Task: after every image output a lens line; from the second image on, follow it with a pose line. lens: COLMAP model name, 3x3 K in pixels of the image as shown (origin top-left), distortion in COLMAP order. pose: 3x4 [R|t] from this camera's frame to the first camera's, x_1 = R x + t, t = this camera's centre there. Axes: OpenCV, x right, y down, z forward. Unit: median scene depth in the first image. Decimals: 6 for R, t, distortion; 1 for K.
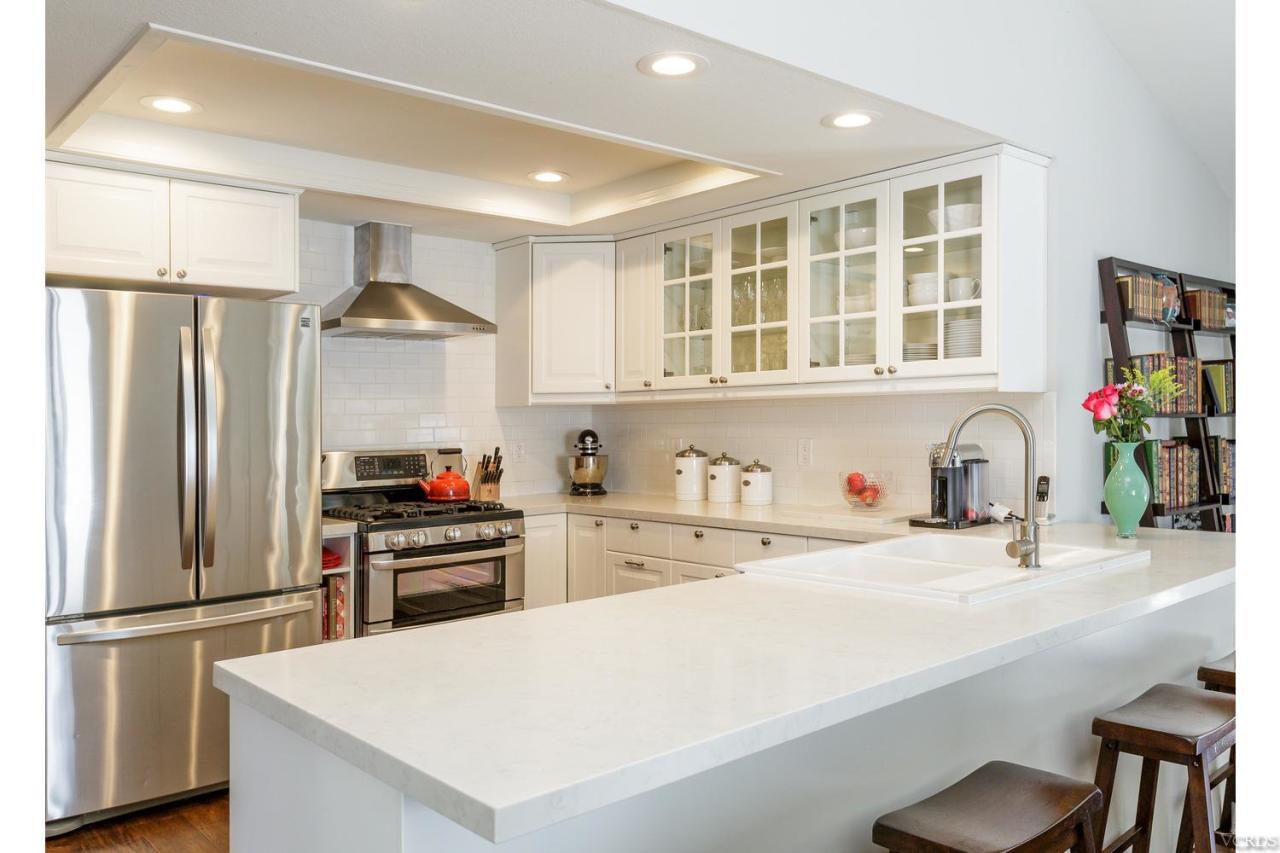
lens RADIAL K [[987.5, 0, 641.6], [0, 987.5, 424.3], [0, 0, 1]] dist [0.005227, -0.002667]
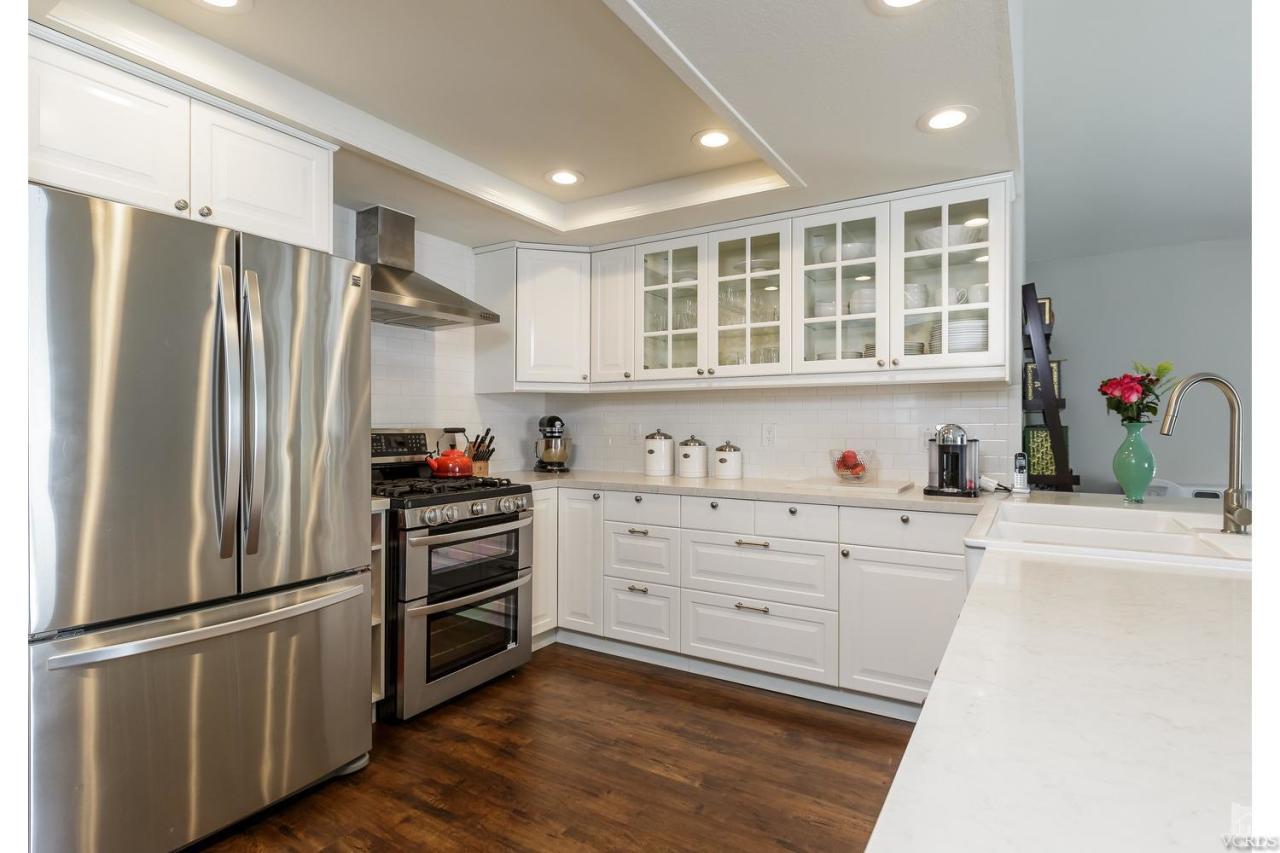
lens RADIAL K [[648.5, 0, 636.4], [0, 648.5, 435.5], [0, 0, 1]] dist [-0.004833, 0.000210]
pose [[0.959030, 0.013385, 0.282987, -0.213711], [-0.016019, 0.999847, 0.006995, 0.026070], [-0.282850, -0.011242, 0.959098, 0.288835]]
